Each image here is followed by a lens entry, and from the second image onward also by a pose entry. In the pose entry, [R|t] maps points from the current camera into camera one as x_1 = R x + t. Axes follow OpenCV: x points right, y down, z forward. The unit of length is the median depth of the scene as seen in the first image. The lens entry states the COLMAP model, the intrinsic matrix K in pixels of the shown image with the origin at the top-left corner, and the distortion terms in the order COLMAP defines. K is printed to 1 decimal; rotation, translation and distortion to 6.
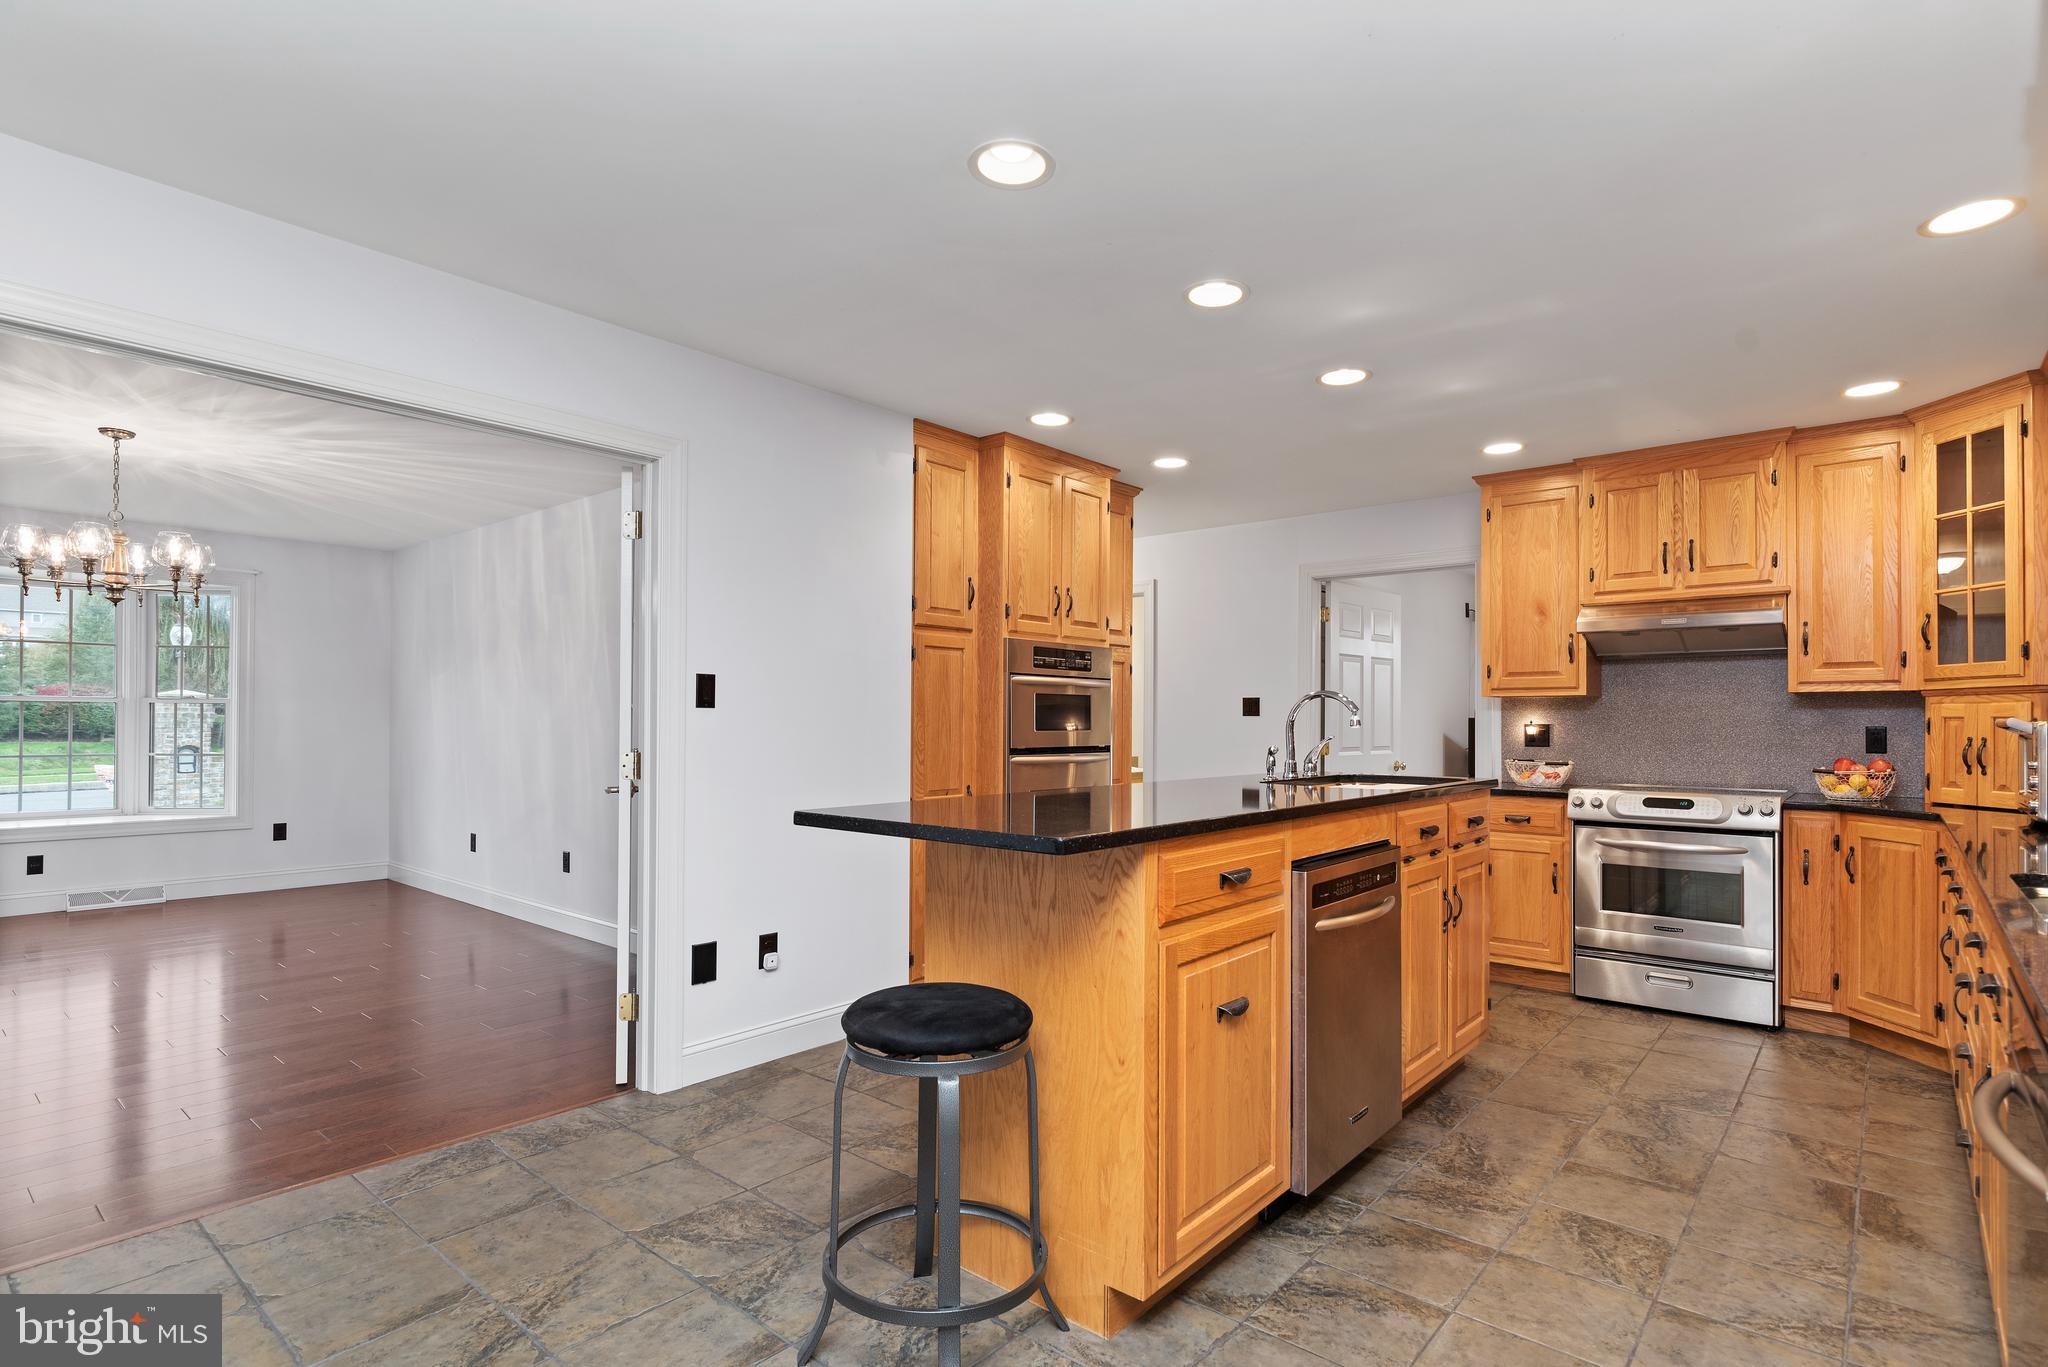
lens RADIAL K [[1003.9, 0, 1057.5], [0, 1003.9, 716.8], [0, 0, 1]] dist [-0.001018, -0.001011]
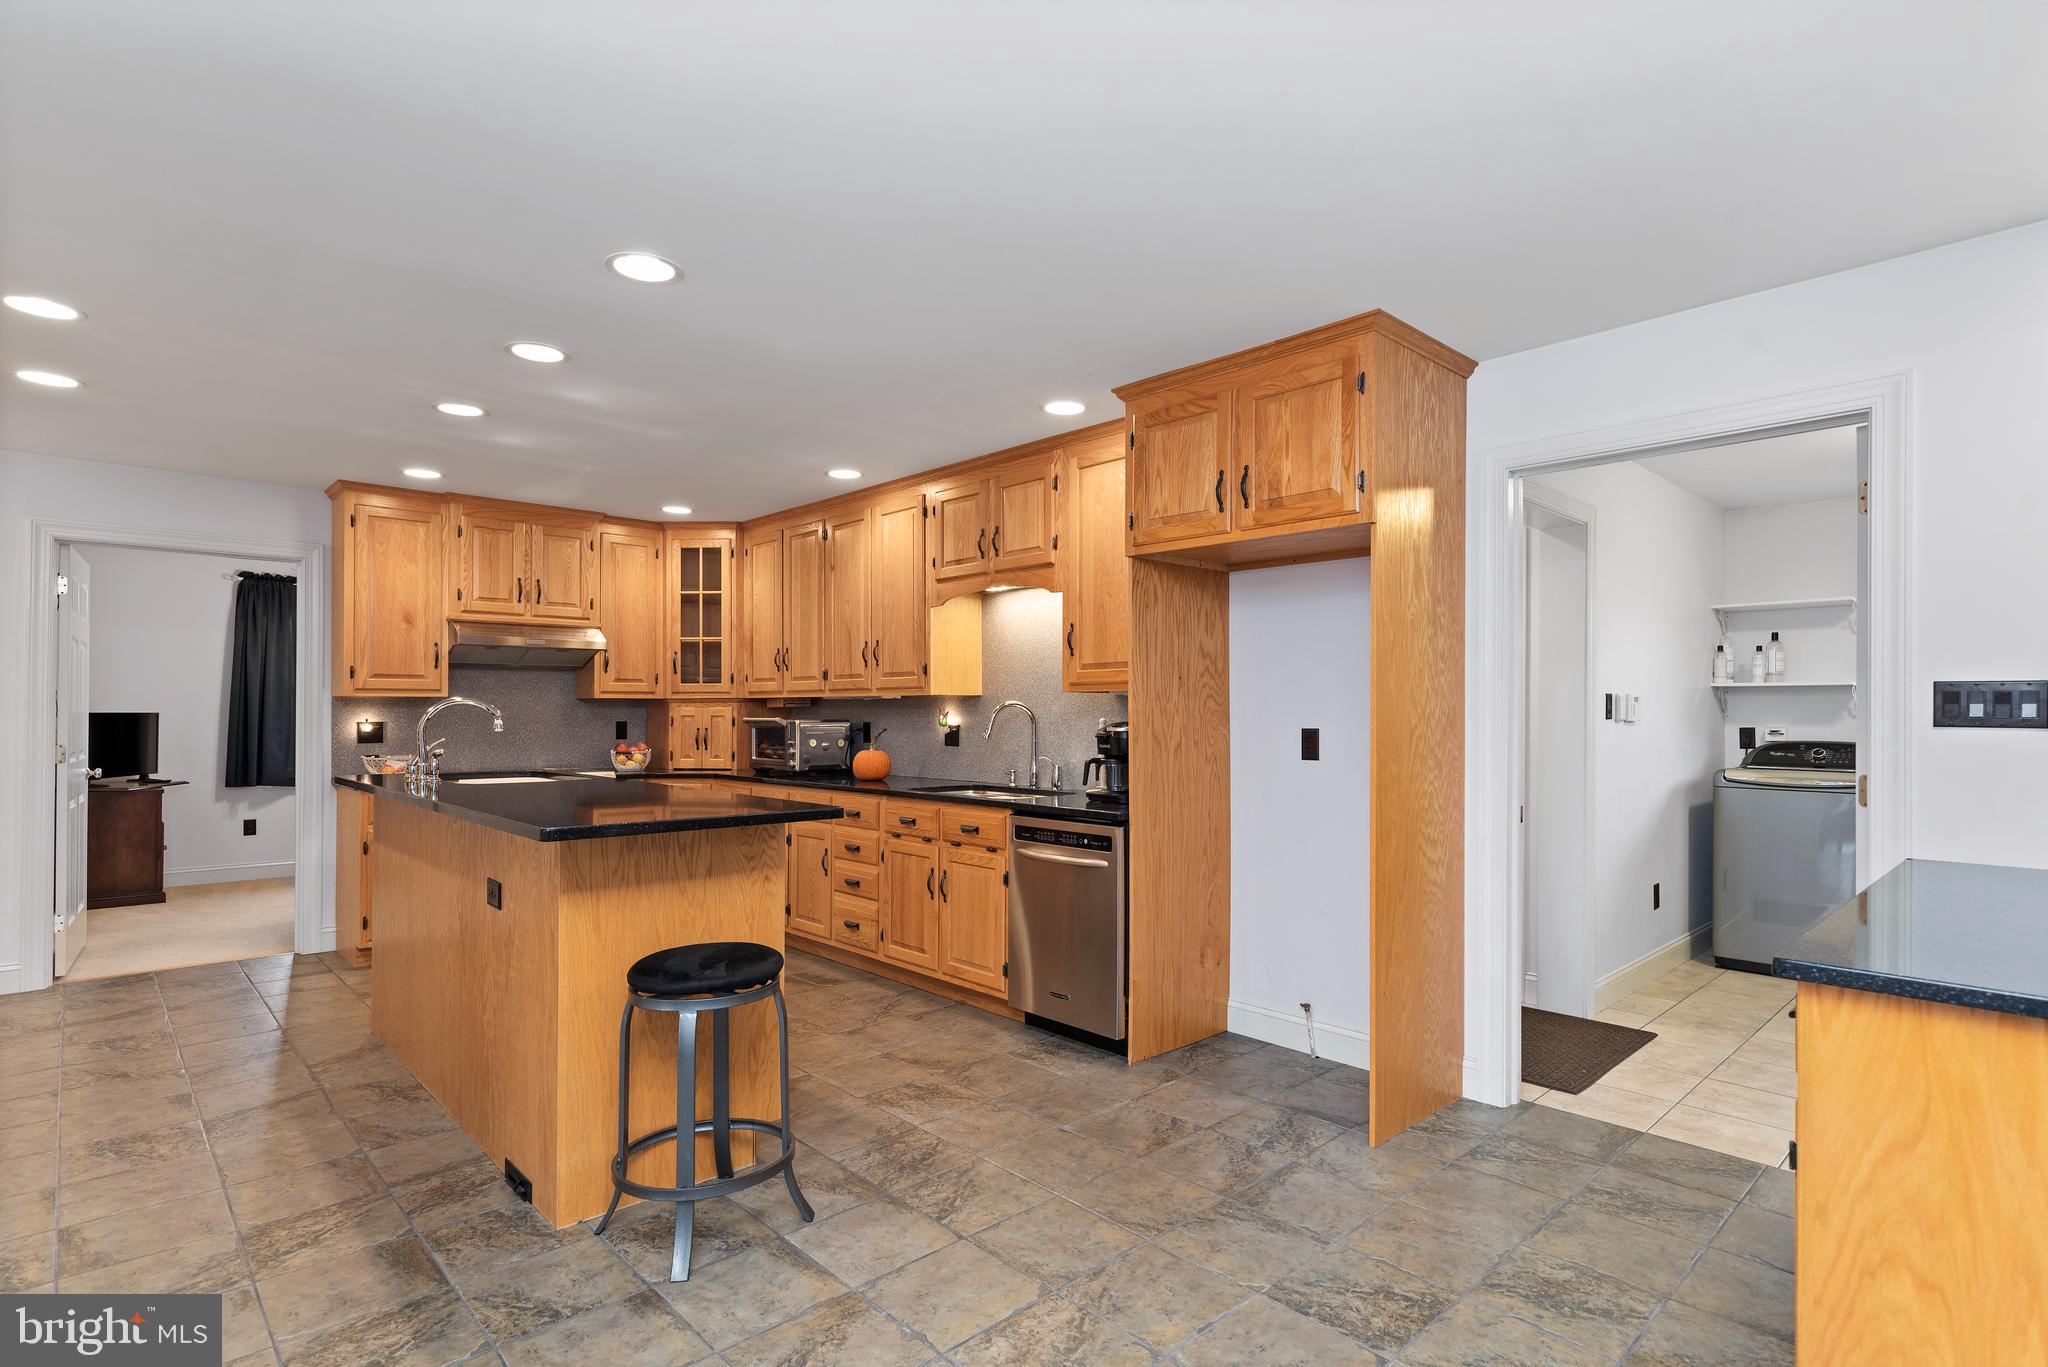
lens RADIAL K [[1003.9, 0, 1062.5], [0, 1003.9, 708.3], [0, 0, 1]] dist [-0.001018, -0.001011]
pose [[0.106161, -0.001066, 0.994348, -0.642334], [-0.006122, 0.999980, 0.001726, -0.017203], [-0.994330, -0.006271, 0.106152, 0.200561]]
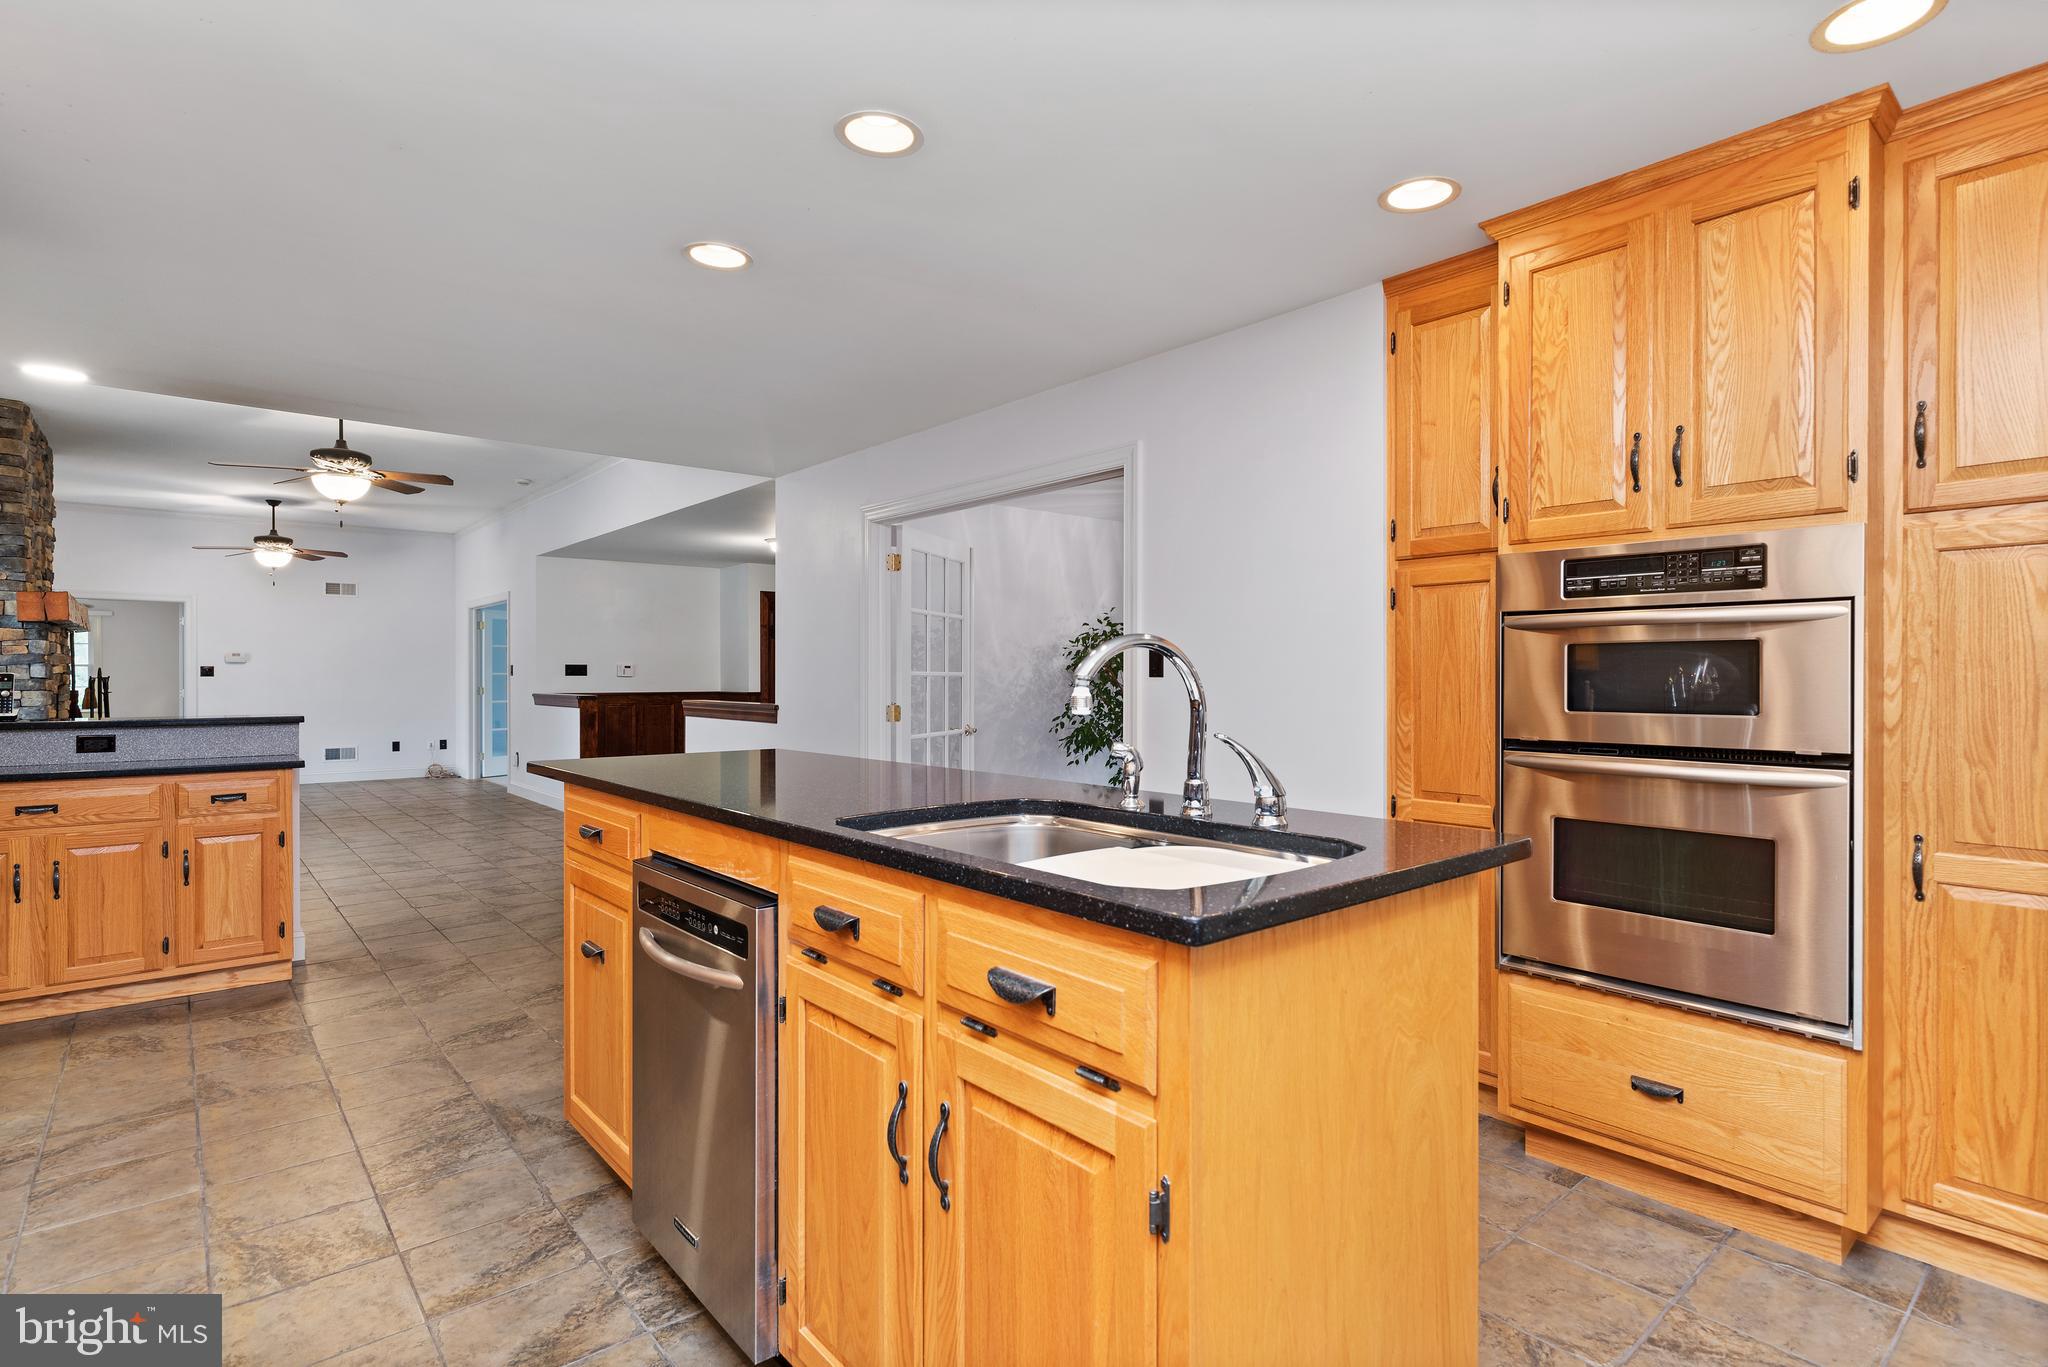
lens RADIAL K [[1003.9, 0, 1063.6], [0, 1003.9, 686.5], [0, 0, 1]] dist [-0.001018, -0.001011]
pose [[-0.154383, 0.004533, -0.988001, 0.626920], [0.002575, 0.999988, 0.004186, -0.003180], [0.988008, -0.001898, -0.154393, 0.887060]]
